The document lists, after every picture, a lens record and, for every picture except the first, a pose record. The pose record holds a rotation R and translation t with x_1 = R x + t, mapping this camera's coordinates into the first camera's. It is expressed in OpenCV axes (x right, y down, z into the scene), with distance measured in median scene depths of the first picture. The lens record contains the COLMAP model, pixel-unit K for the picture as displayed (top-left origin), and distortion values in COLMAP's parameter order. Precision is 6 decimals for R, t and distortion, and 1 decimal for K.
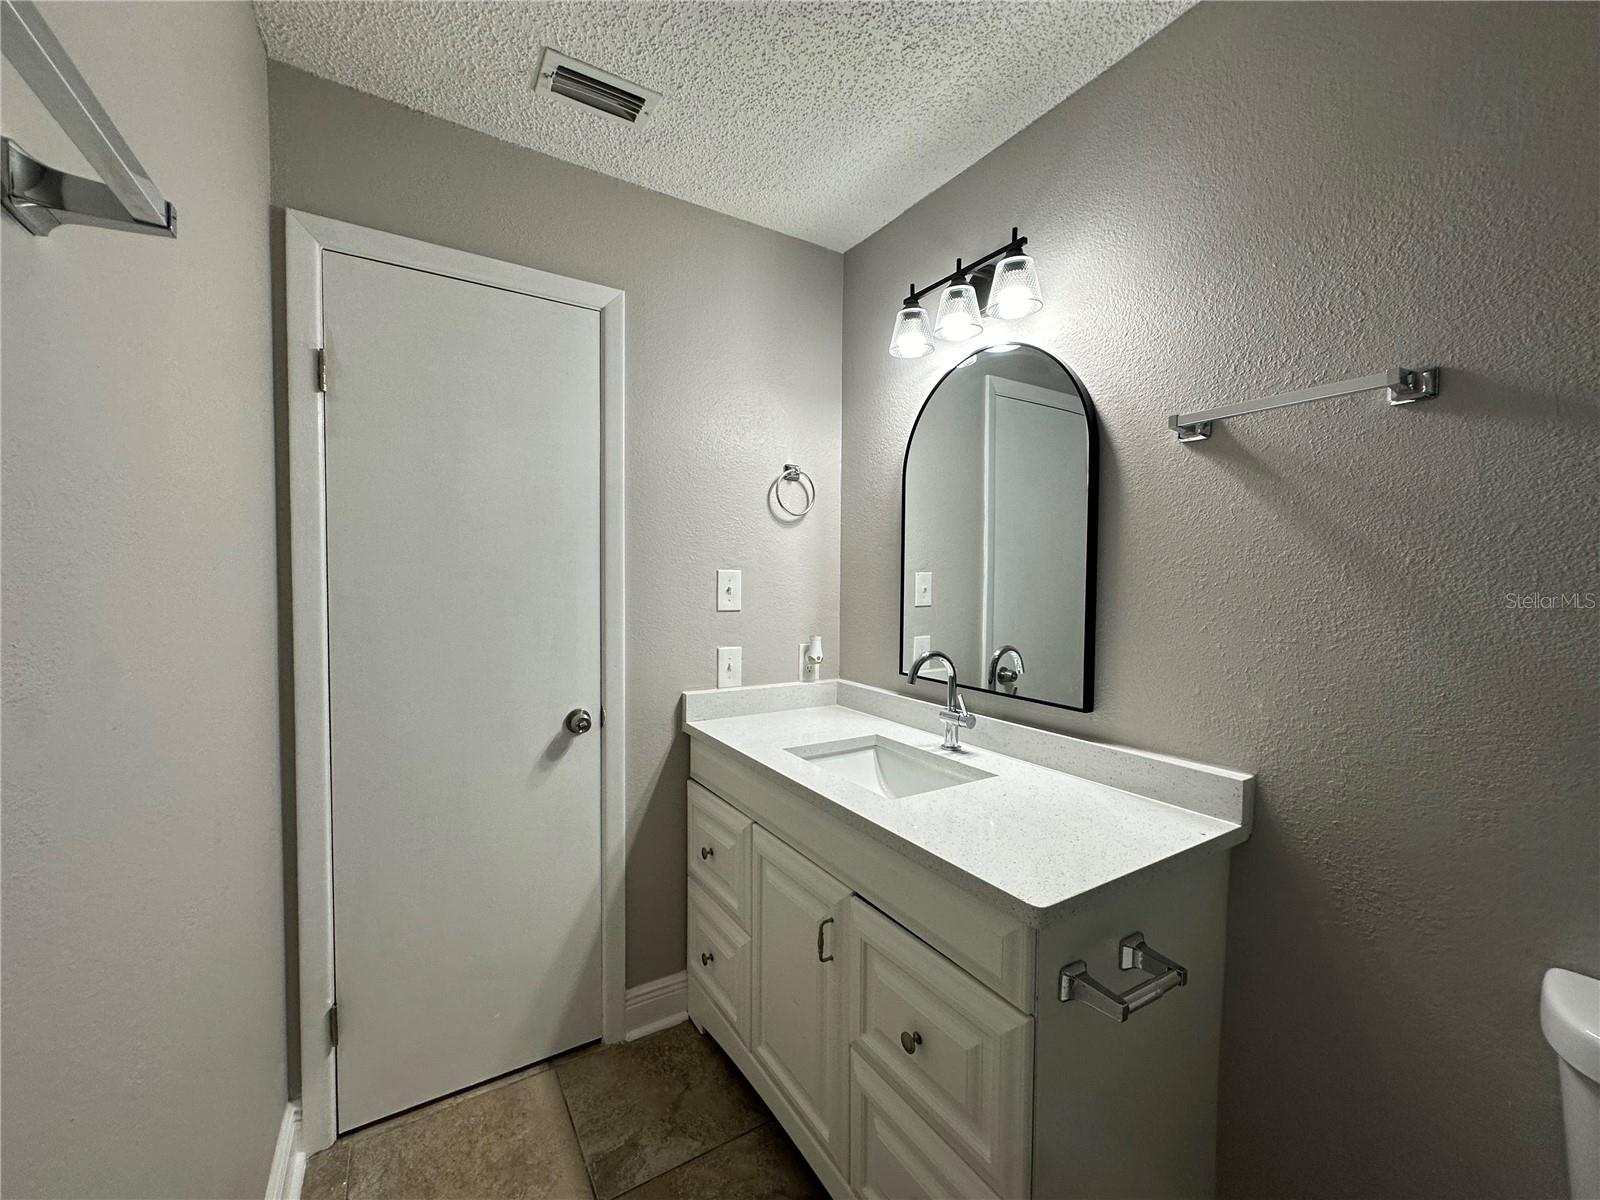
lens RADIAL K [[637.1, 0, 800.0], [0, 637.1, 600.0], [0, 0, 1]] dist [-0.001238, 0.000481]
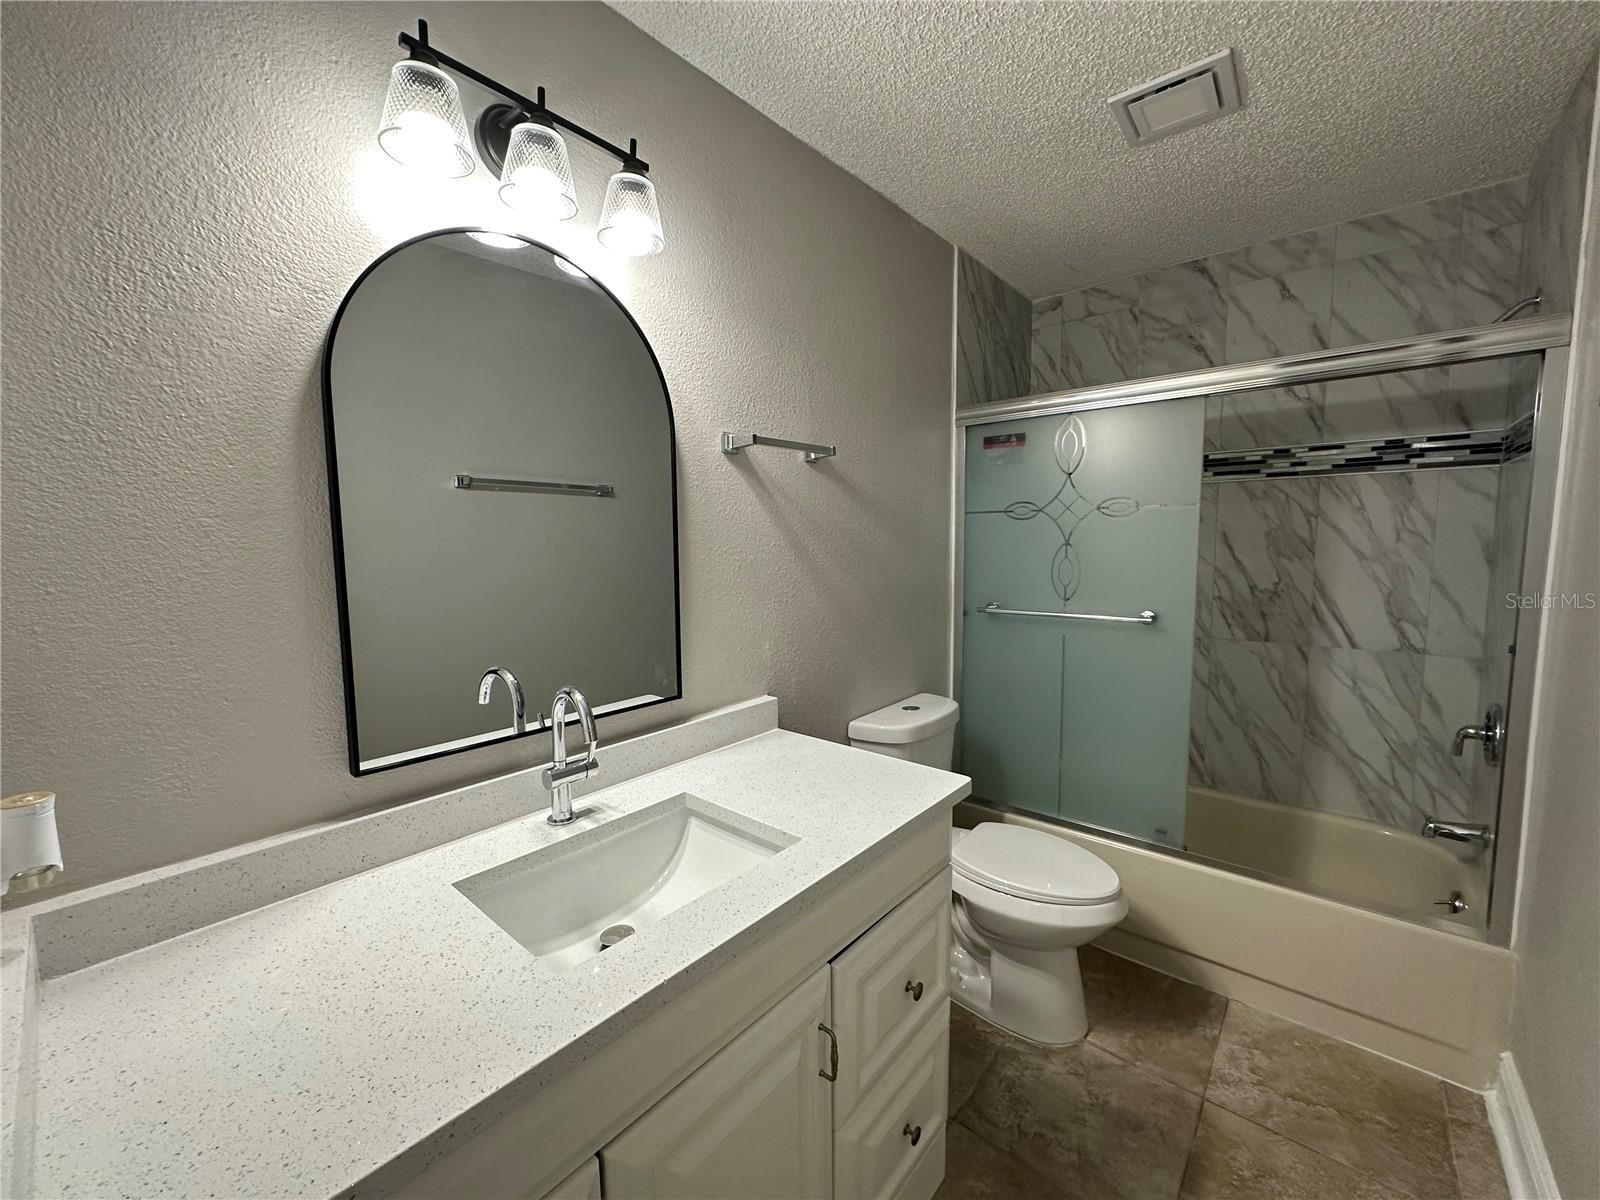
lens RADIAL K [[637.1, 0, 800.0], [0, 637.1, 600.0], [0, 0, 1]] dist [-0.001238, 0.000481]
pose [[-0.306398, -0.093700, 0.947281, -0.588125], [0.041759, 0.992862, 0.111715, -0.088705], [-0.950987, 0.073786, -0.300298, 1.162807]]
